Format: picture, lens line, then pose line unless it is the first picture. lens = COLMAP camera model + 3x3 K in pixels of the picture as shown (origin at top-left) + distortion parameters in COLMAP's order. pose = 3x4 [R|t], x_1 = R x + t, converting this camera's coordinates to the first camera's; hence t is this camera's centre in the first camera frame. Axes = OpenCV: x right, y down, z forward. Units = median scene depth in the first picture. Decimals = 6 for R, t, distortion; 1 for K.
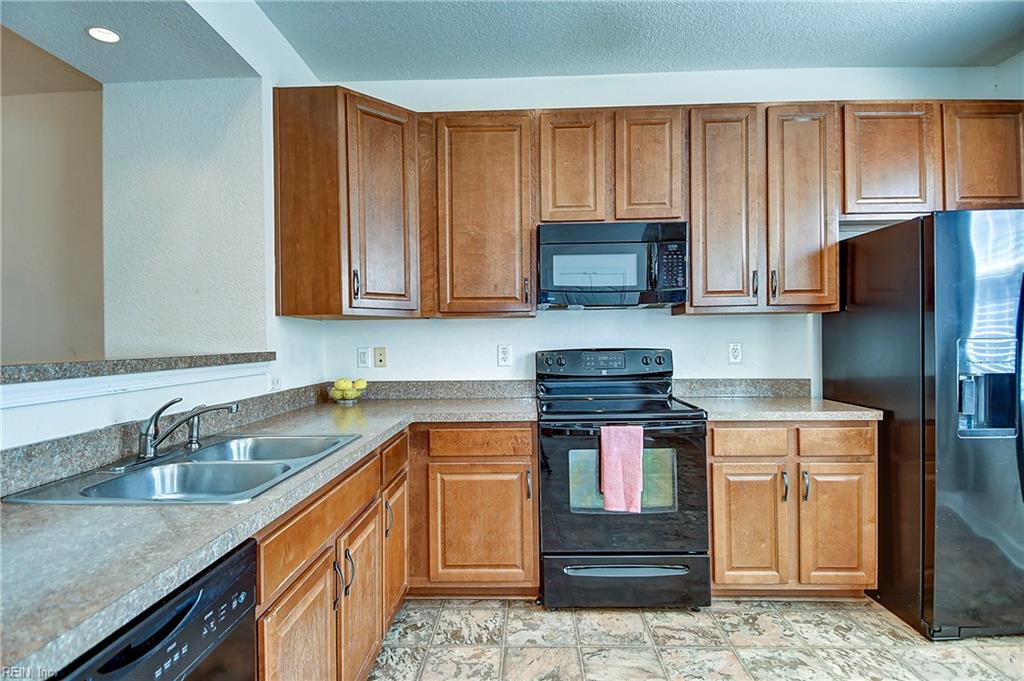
lens RADIAL K [[540.2, 0, 510.9], [0, 540.2, 342.4], [0, 0, 1]] dist [0.044261, -0.053641]
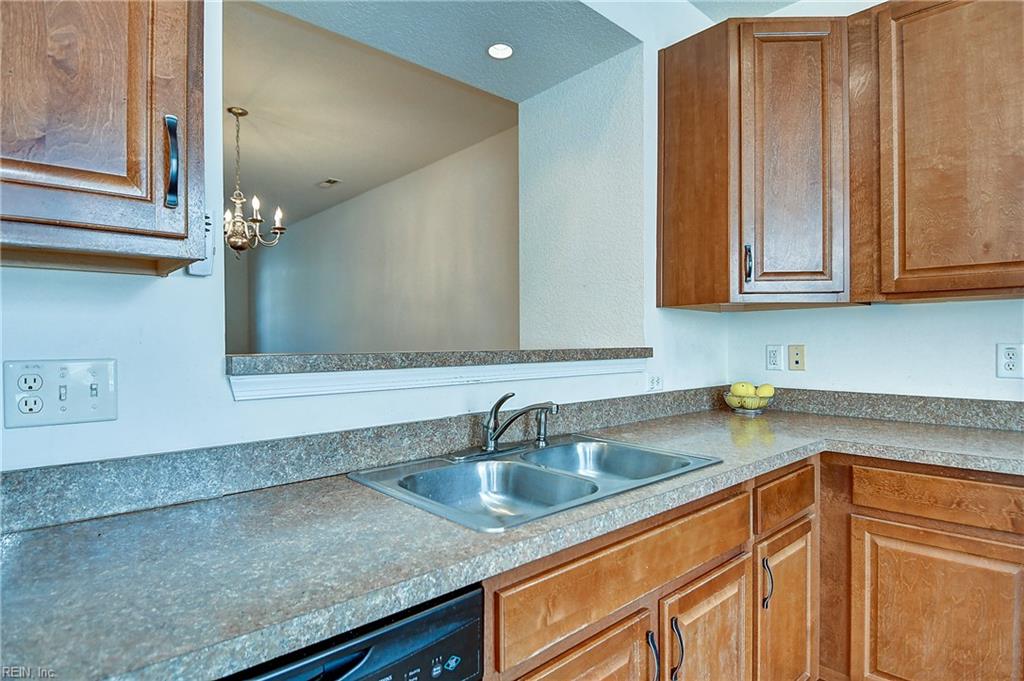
lens RADIAL K [[540.2, 0, 510.9], [0, 540.2, 342.4], [0, 0, 1]] dist [0.044261, -0.053641]
pose [[0.691898, 0.009072, -0.721939, 0.045696], [-0.006654, 0.999959, 0.006189, 0.004653], [0.721965, 0.000521, 0.691929, 0.212893]]
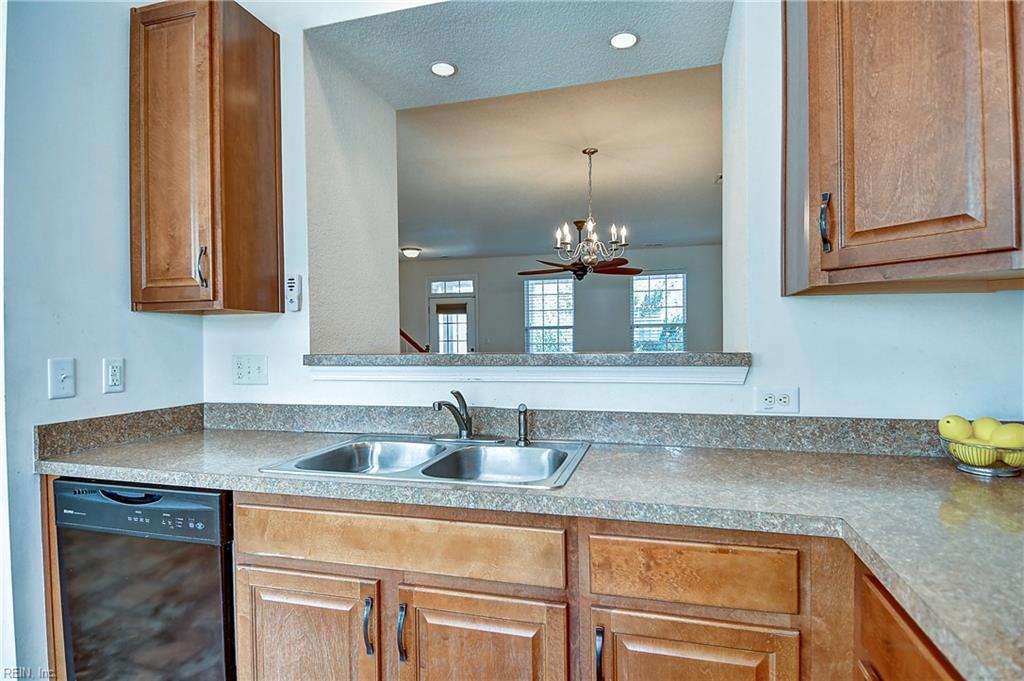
lens RADIAL K [[540.2, 0, 510.9], [0, 540.2, 342.4], [0, 0, 1]] dist [0.044261, -0.053641]
pose [[-0.239462, 0.018851, -0.970723, 0.269282], [0.008565, 0.999814, 0.017303, -0.009222], [0.970868, -0.004171, -0.239579, 0.851820]]
